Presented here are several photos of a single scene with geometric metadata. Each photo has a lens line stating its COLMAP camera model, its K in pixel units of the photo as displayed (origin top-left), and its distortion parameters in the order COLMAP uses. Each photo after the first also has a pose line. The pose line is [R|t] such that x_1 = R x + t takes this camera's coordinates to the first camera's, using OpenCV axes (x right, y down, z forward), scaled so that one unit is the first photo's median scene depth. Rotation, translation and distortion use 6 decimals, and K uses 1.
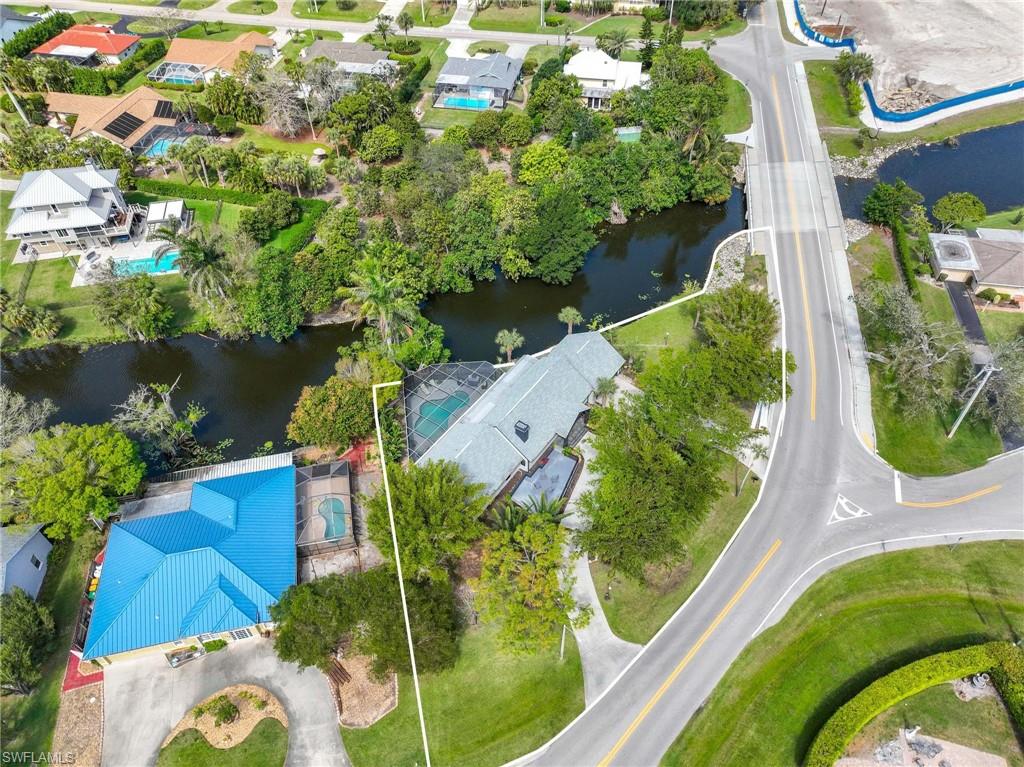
lens RADIAL K [[718.2, 0, 512.8], [0, 718.2, 379.5], [0, 0, 1]] dist [0.027700, 0.005543]
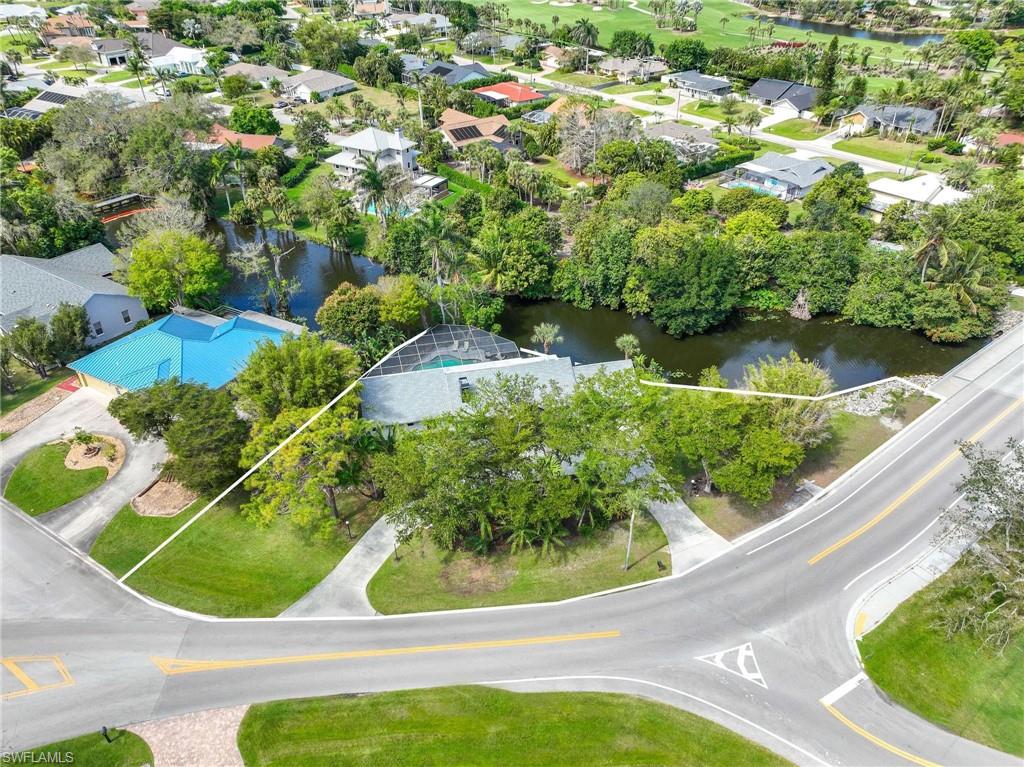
lens RADIAL K [[718.2, 0, 512.8], [0, 718.2, 379.5], [0, 0, 1]] dist [0.027700, 0.005543]
pose [[0.751901, 0.372181, -0.544175, 0.557584], [-0.478673, 0.875771, -0.062425, 0.087752], [0.453339, 0.307419, 0.836646, 0.234621]]
